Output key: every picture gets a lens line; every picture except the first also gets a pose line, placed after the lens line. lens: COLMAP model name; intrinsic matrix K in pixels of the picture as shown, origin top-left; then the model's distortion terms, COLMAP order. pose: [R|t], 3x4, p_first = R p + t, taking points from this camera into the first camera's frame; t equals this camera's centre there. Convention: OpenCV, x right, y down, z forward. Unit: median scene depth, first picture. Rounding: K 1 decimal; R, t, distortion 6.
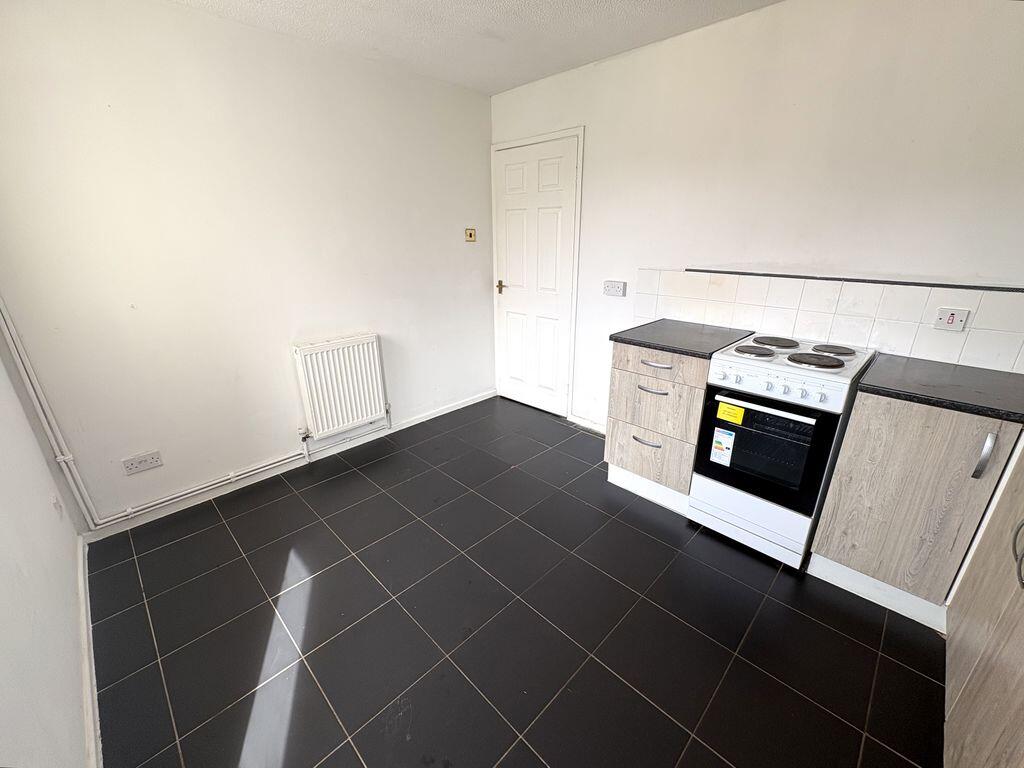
lens RADIAL K [[406.5, 0, 508.4], [0, 406.5, 384.9], [0, 0, 1]] dist [-0.000511, -0.001193]
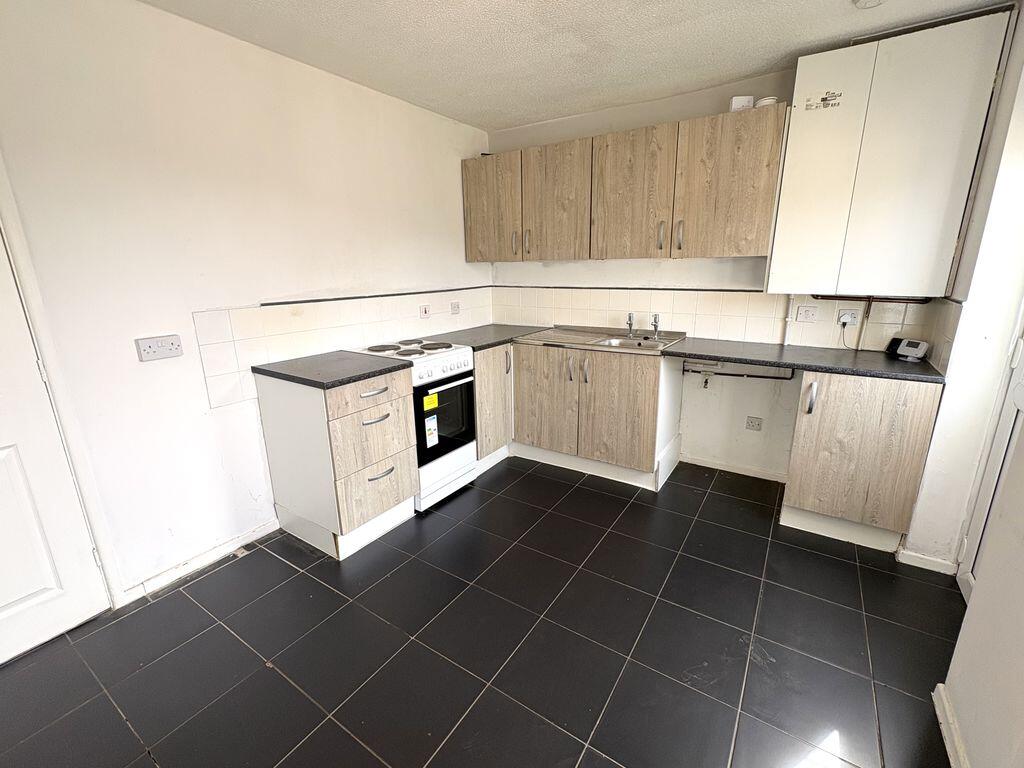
lens RADIAL K [[450.1, 0, 506.3], [0, 450.1, 383.3], [0, 0, 1]] dist [0.002656, -0.000729]
pose [[-0.187790, -0.244221, 0.951363, -0.764344], [0.352943, 0.887122, 0.297398, -0.297049], [-0.916606, 0.391626, -0.080396, 0.842532]]
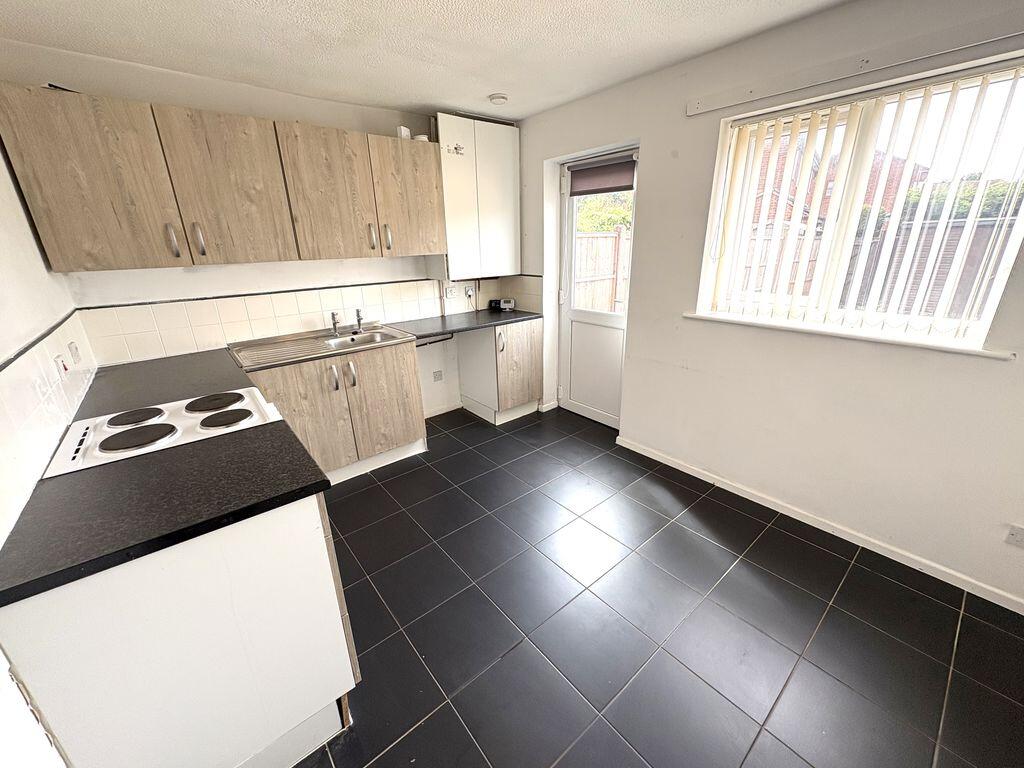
lens RADIAL K [[406.5, 0, 510.5], [0, 406.5, 382.3], [0, 0, 1]] dist [-0.000511, -0.001193]
pose [[-0.994639, -0.005073, 0.103284, -0.056389], [0.061620, 0.773024, 0.631377, -0.573675], [-0.083043, 0.634356, -0.768567, 1.438295]]
